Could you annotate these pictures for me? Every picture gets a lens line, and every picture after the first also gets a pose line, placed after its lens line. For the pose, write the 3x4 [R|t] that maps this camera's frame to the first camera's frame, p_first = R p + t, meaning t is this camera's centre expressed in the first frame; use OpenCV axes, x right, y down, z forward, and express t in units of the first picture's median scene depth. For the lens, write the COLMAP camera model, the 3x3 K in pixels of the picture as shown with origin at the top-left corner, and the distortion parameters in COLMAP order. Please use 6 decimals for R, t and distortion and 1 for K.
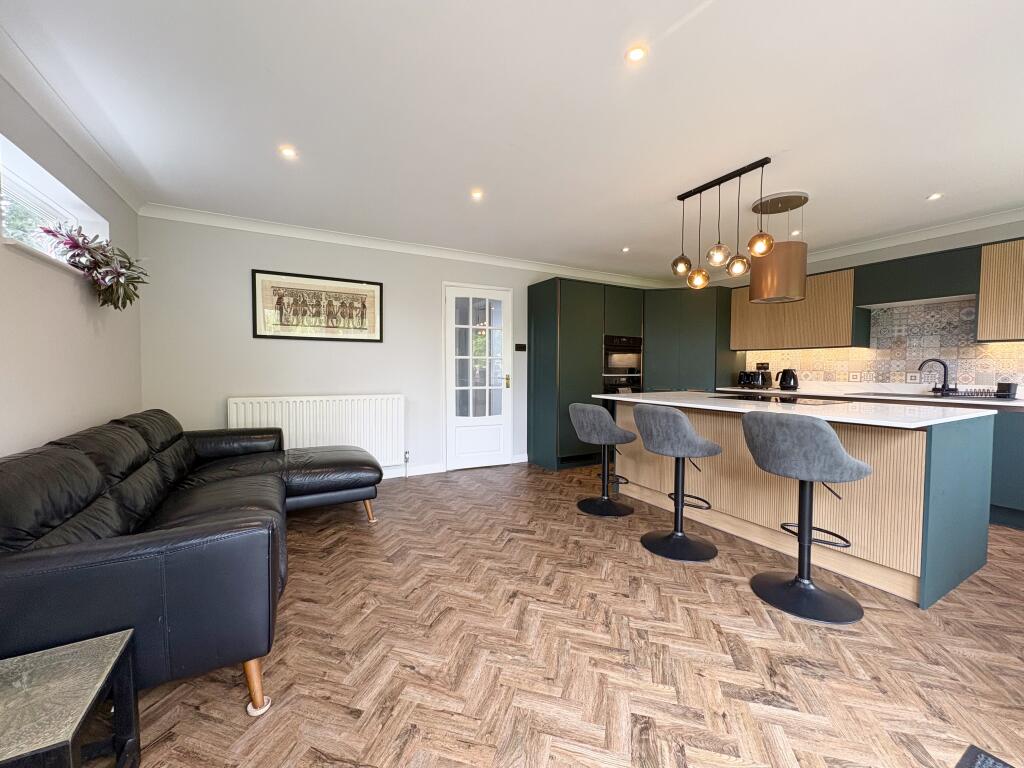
lens RADIAL K [[409.0, 0, 512.3], [0, 409.0, 383.6], [0, 0, 1]] dist [0.000973, 0.000006]
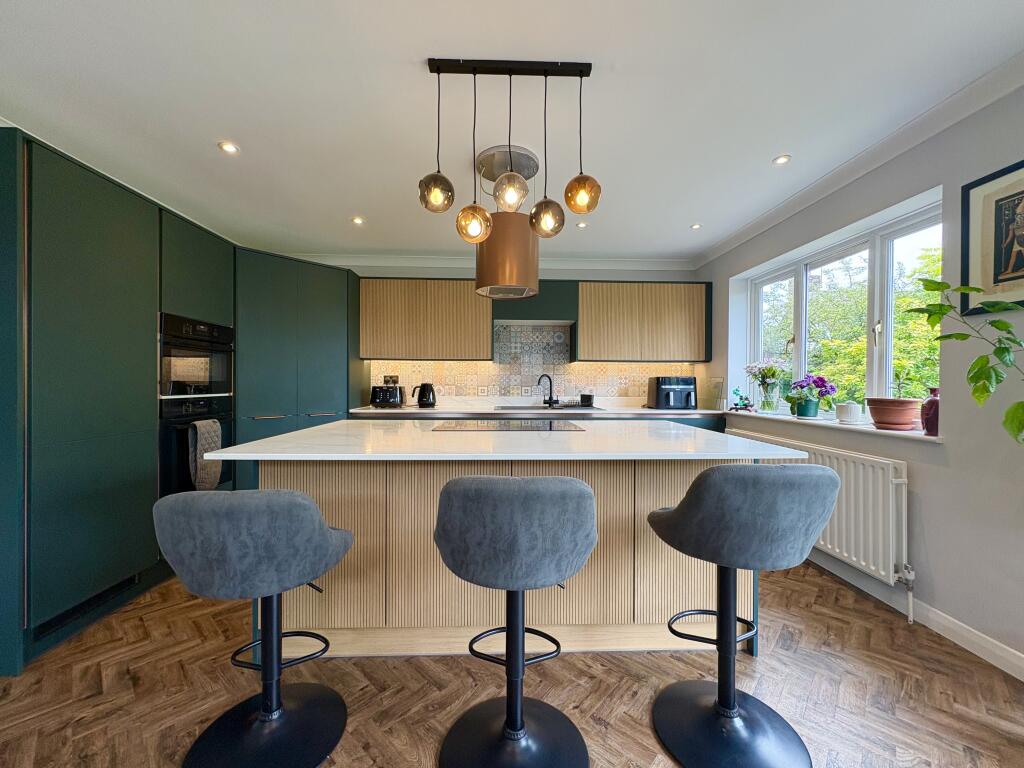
lens RADIAL K [[409.0, 0, 512.3], [0, 409.0, 383.6], [0, 0, 1]] dist [0.000973, 0.000006]
pose [[0.457066, -0.004510, 0.889422, -0.014408], [0.030060, 0.999494, -0.010380, -0.024292], [-0.888925, 0.031480, 0.456970, 0.528385]]
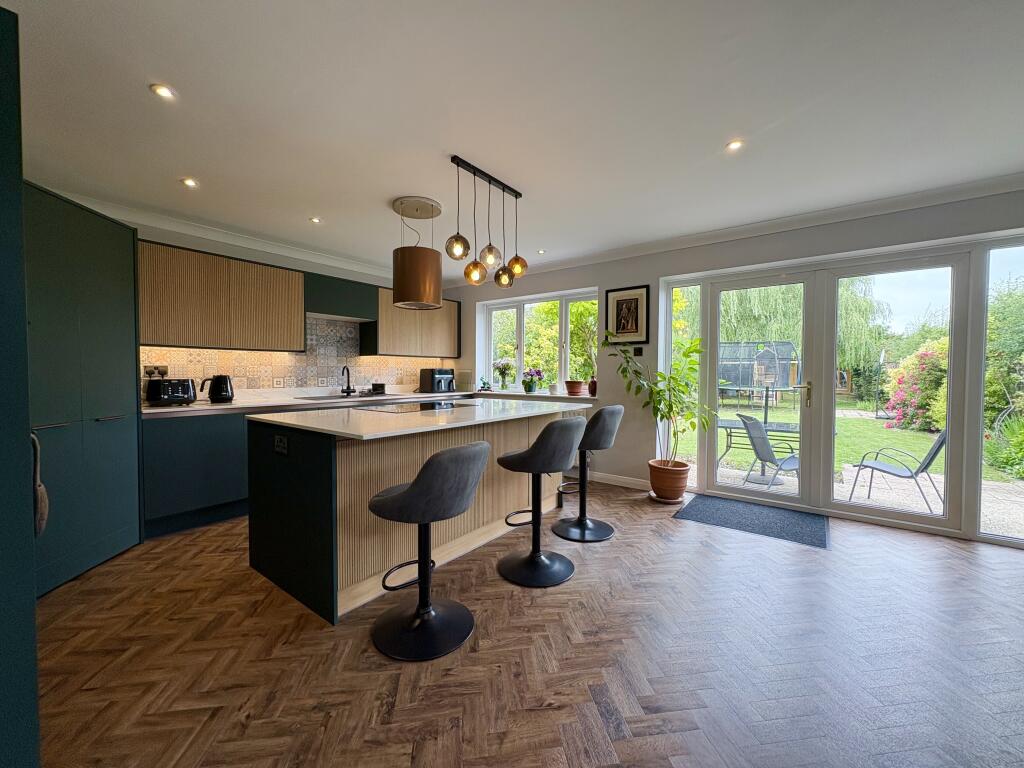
lens RADIAL K [[409.0, 0, 512.3], [0, 409.0, 383.6], [0, 0, 1]] dist [0.000973, 0.000006]
pose [[-0.396958, -0.030267, 0.917337, -0.284735], [0.031035, 0.998442, 0.046372, -0.045765], [-0.917312, 0.046877, -0.395400, 0.960273]]
